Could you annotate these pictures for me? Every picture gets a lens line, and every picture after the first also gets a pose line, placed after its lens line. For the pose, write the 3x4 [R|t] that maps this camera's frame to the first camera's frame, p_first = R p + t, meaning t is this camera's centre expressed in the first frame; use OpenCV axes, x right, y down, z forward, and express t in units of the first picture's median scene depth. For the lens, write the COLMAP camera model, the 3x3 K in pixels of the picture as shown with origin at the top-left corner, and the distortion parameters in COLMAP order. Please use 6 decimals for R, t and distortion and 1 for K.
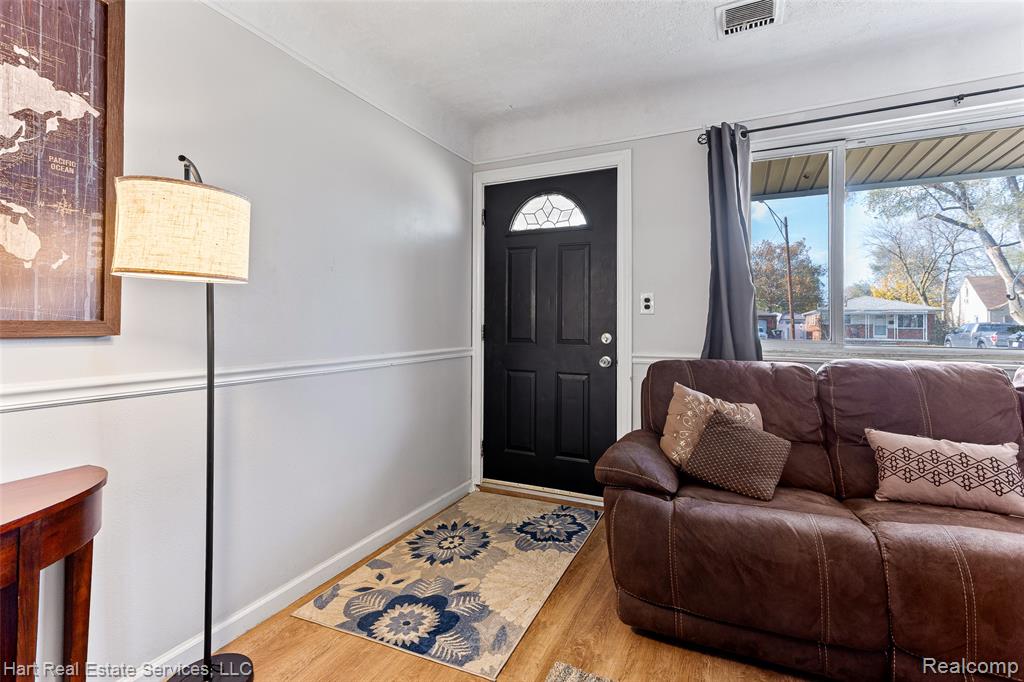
lens RADIAL K [[496.8, 0, 483.6], [0, 496.8, 313.8], [0, 0, 1]] dist [0.025197, 0.001510]
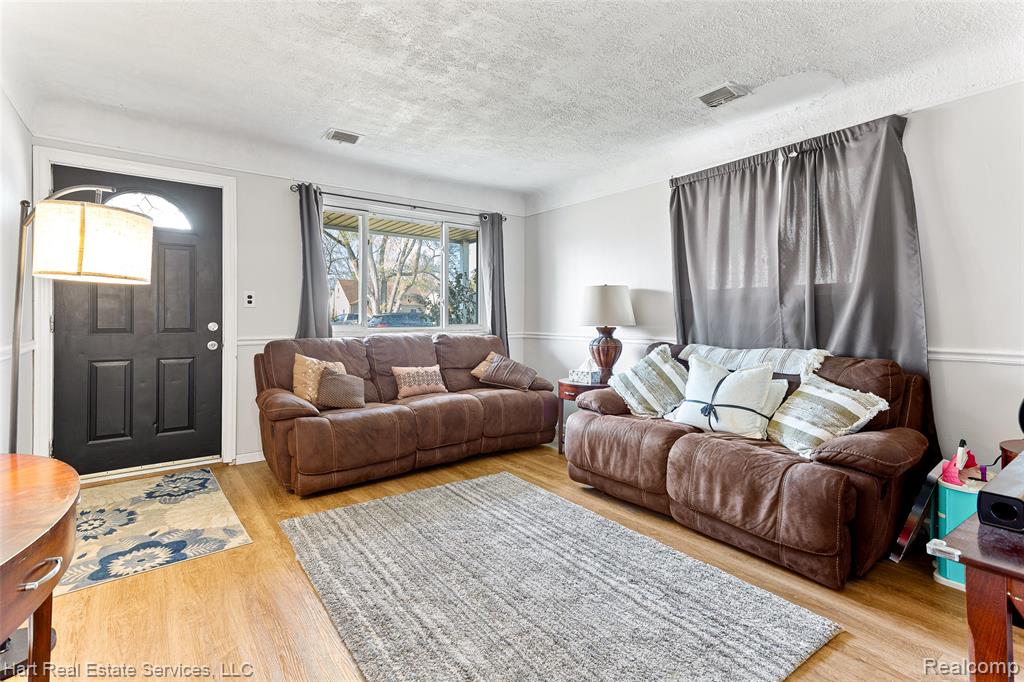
lens RADIAL K [[496.8, 0, 519.8], [0, 496.8, 314.6], [0, 0, 1]] dist [0.025197, 0.001510]
pose [[0.439693, 0.002538, 0.898145, -0.682913], [-0.020986, 0.999752, 0.007448, -0.006683], [-0.897903, -0.022123, 0.439637, -0.281538]]
